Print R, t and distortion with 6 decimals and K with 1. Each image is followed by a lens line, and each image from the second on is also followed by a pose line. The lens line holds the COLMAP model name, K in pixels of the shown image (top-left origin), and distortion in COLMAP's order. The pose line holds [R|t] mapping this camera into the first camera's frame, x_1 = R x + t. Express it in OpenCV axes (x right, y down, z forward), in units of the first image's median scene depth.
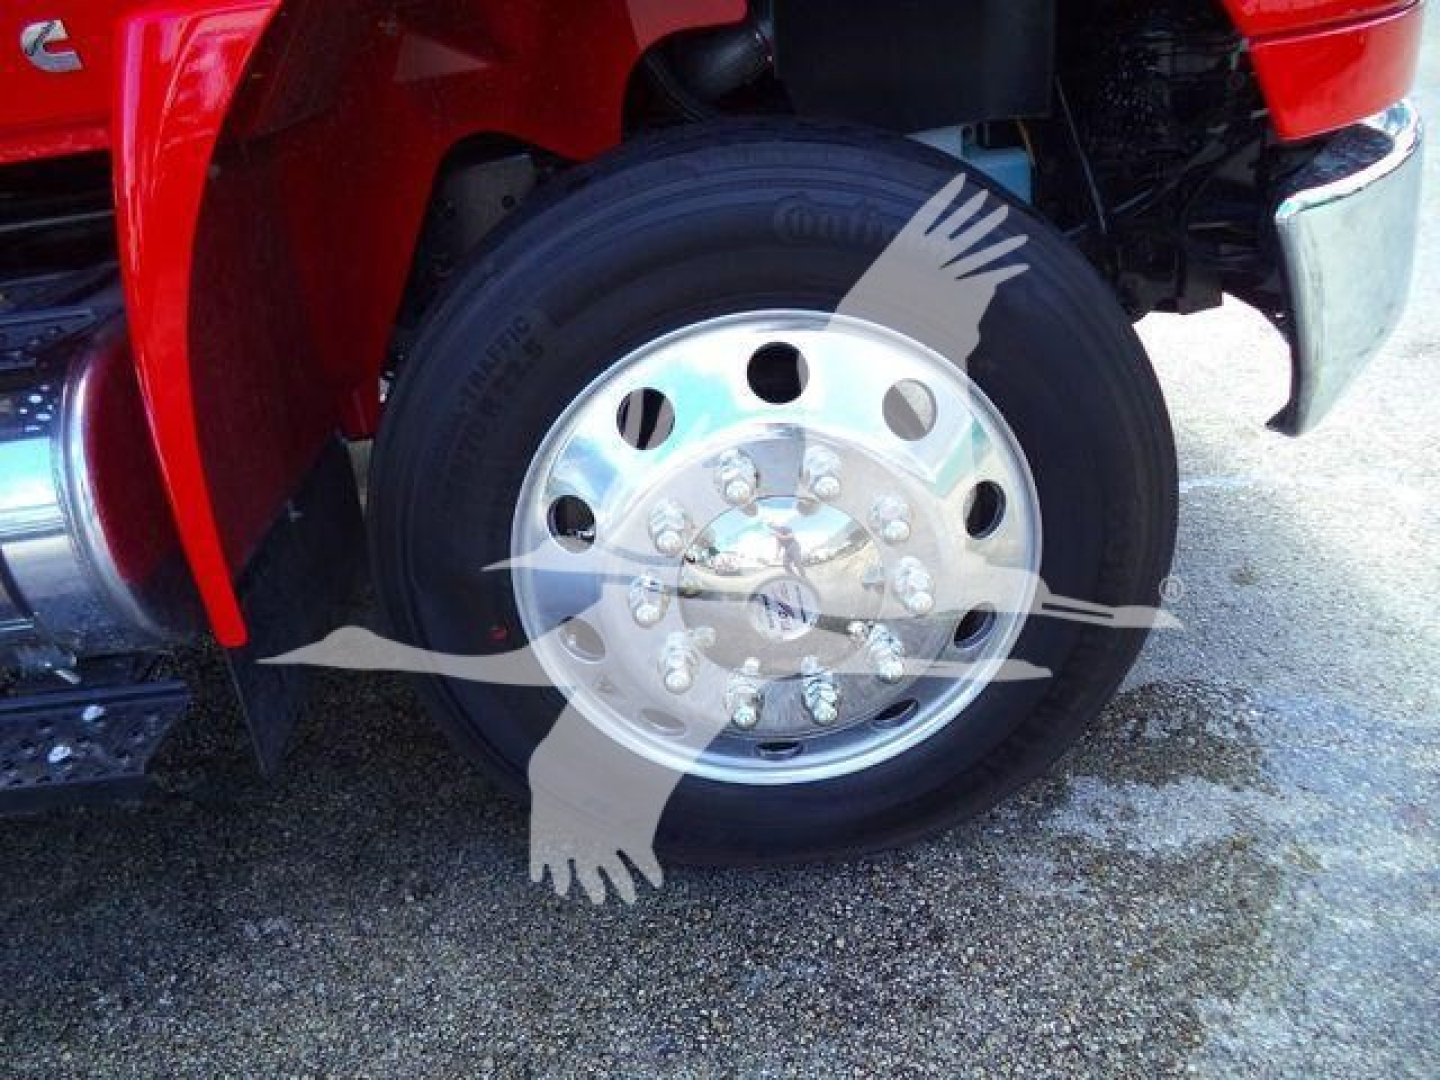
lens RADIAL K [[1180.1, 0, 730.6], [0, 1180.1, 537.9], [0, 0, 1]] dist [-0.027089, 0.002819]
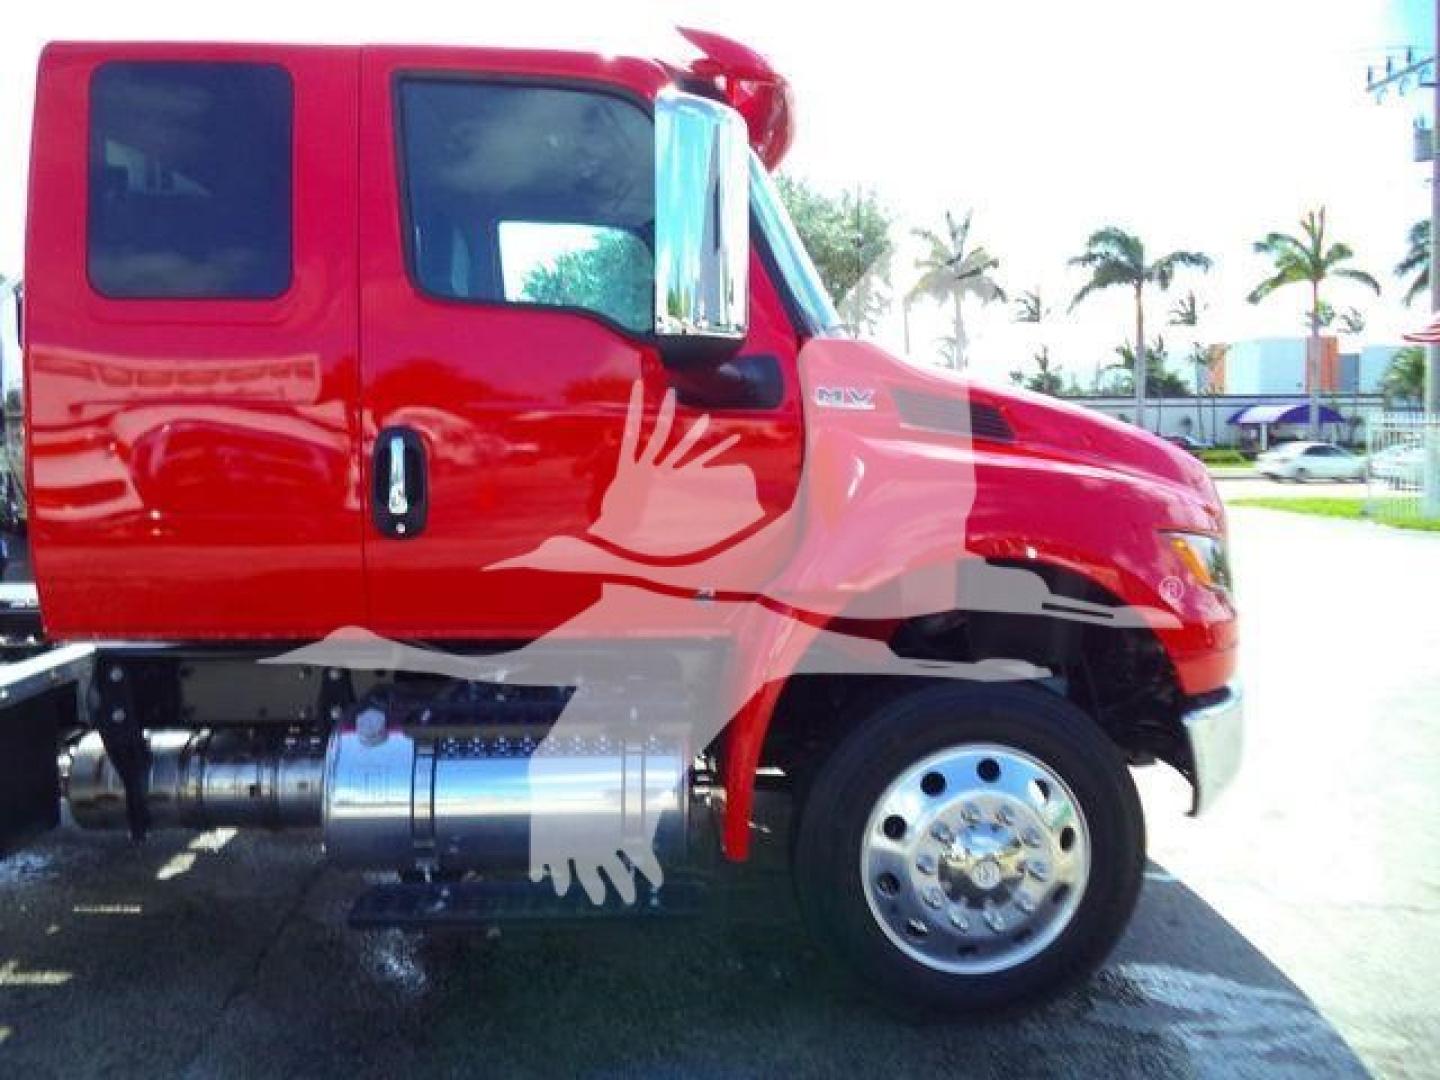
lens RADIAL K [[1191.9, 0, 720.0], [0, 1191.9, 540.0], [0, 0, 1]] dist [-0.046663, 0.045345]
pose [[0.993337, 0.108222, 0.039608, -0.501659], [-0.088355, 0.935843, -0.341163, 0.224168], [-0.073988, 0.335390, 0.939169, -1.090322]]
